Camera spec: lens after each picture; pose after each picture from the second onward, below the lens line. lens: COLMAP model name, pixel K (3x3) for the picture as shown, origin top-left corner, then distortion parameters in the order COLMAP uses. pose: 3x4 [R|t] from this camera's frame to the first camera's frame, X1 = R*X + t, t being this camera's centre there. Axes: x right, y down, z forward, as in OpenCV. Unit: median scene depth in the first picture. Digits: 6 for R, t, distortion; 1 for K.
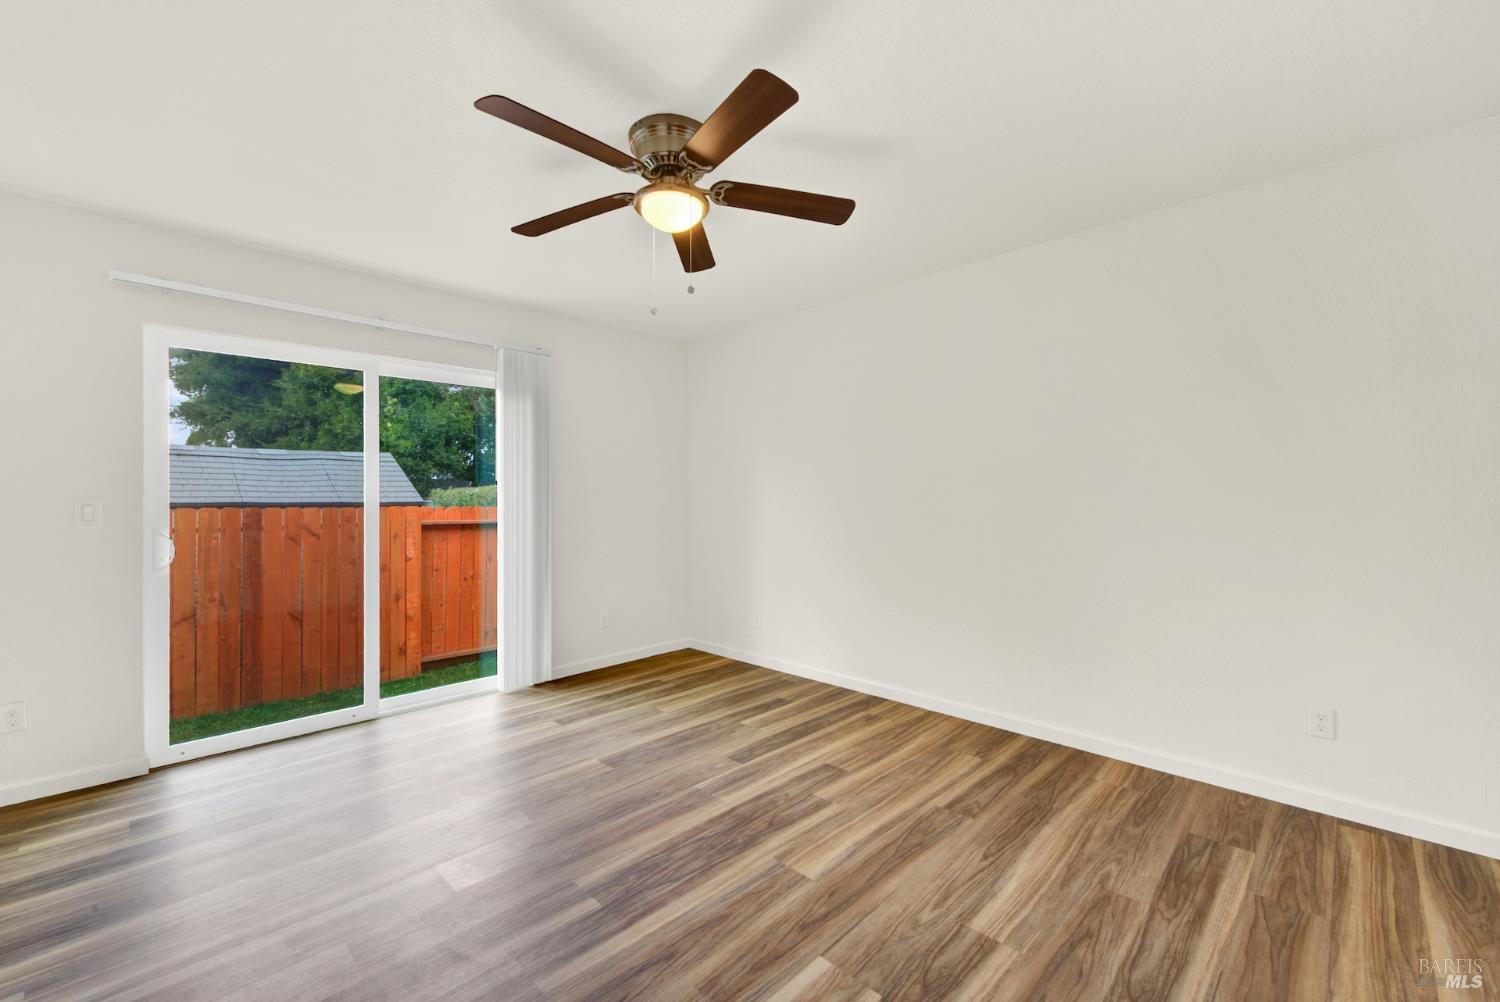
lens RADIAL K [[612.8, 0, 758.8], [0, 612.8, 500.6], [0, 0, 1]] dist [0.004570, -0.003392]
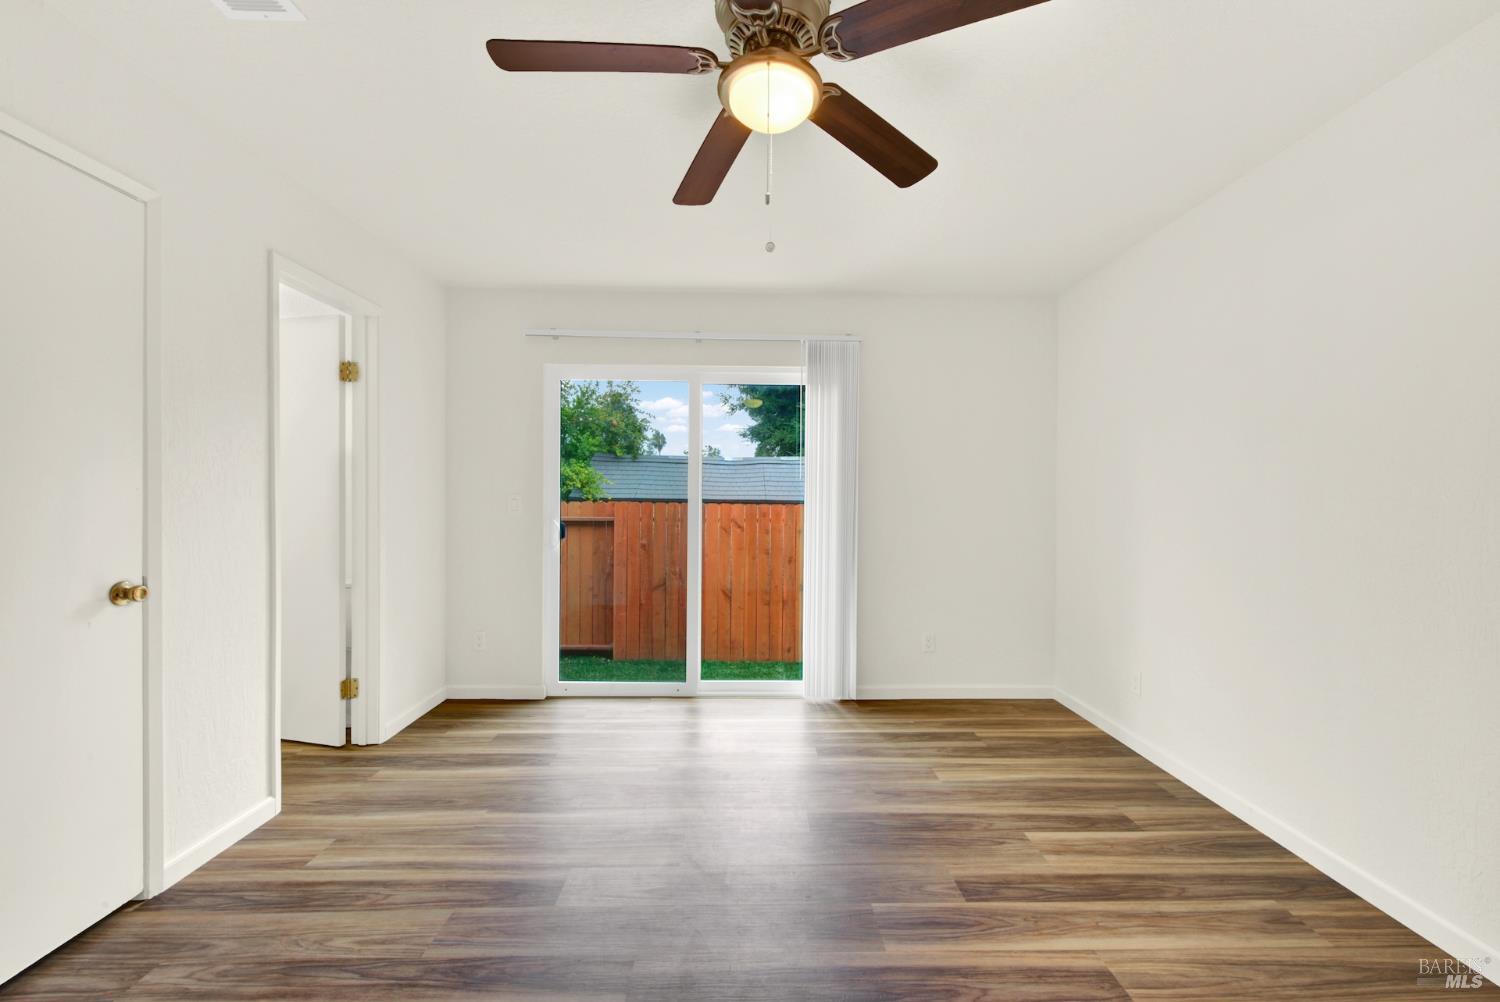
lens RADIAL K [[612.8, 0, 758.8], [0, 612.8, 500.6], [0, 0, 1]] dist [0.004570, -0.003392]
pose [[0.715794, 0.015815, -0.698133, 0.210339], [-0.017443, 0.999836, 0.004765, -0.002997], [0.698094, 0.008767, 0.715953, 0.283859]]
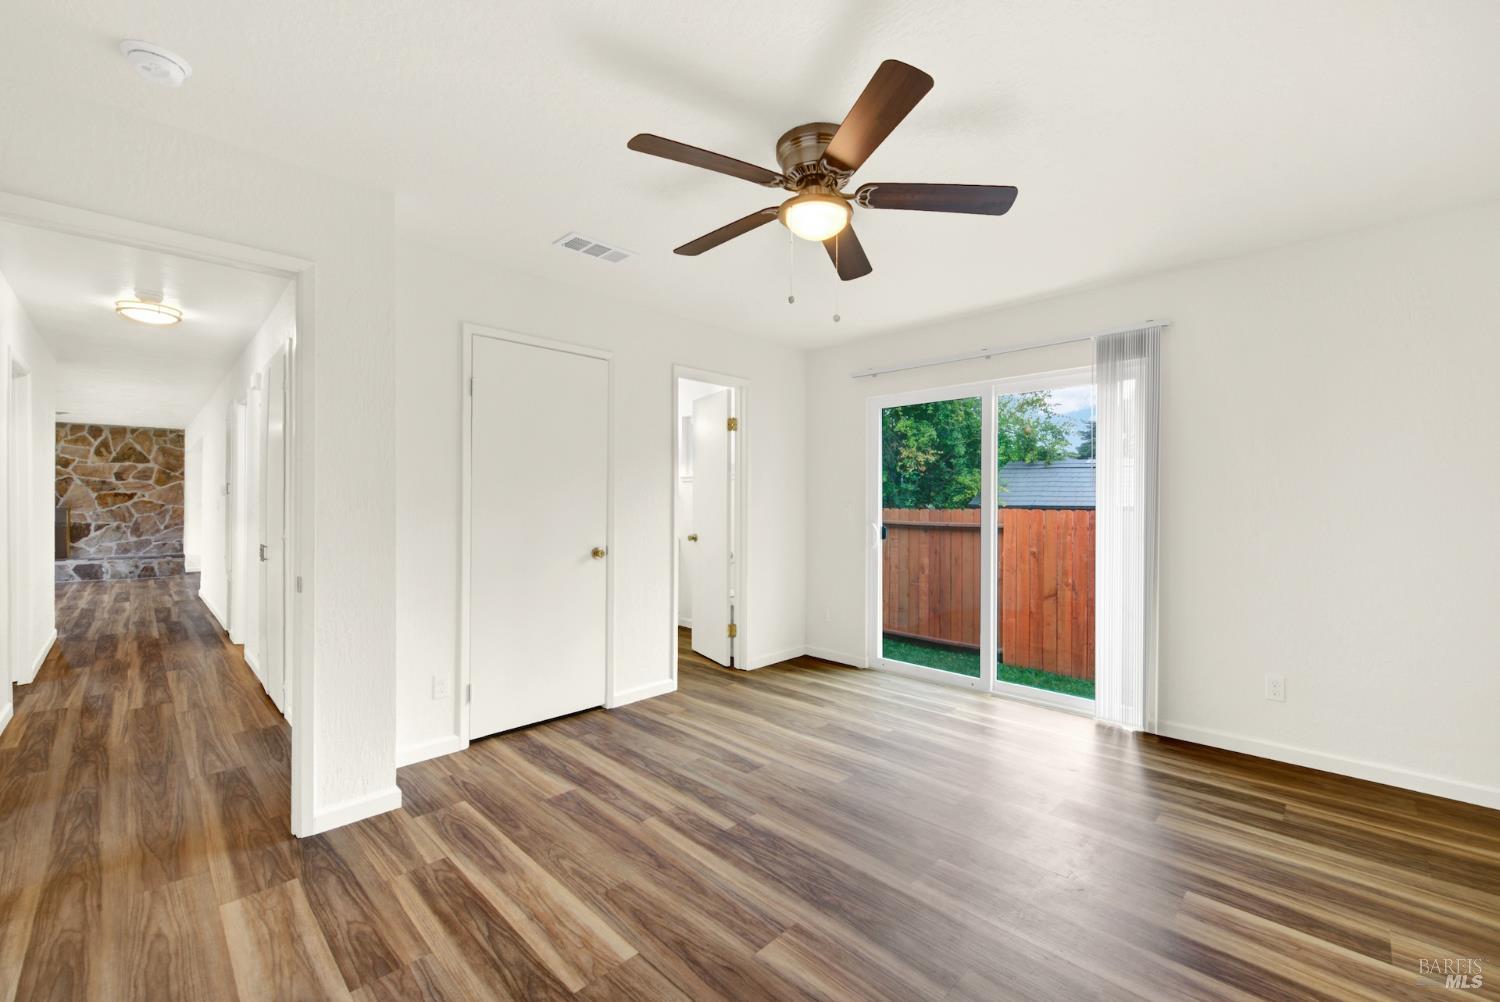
lens RADIAL K [[612.8, 0, 758.8], [0, 612.8, 500.6], [0, 0, 1]] dist [0.004570, -0.003392]
pose [[0.004639, 0.003220, -0.999984, 0.513360], [-0.007960, 0.999963, 0.003183, -0.009534], [0.999958, 0.007945, 0.004664, 0.542680]]
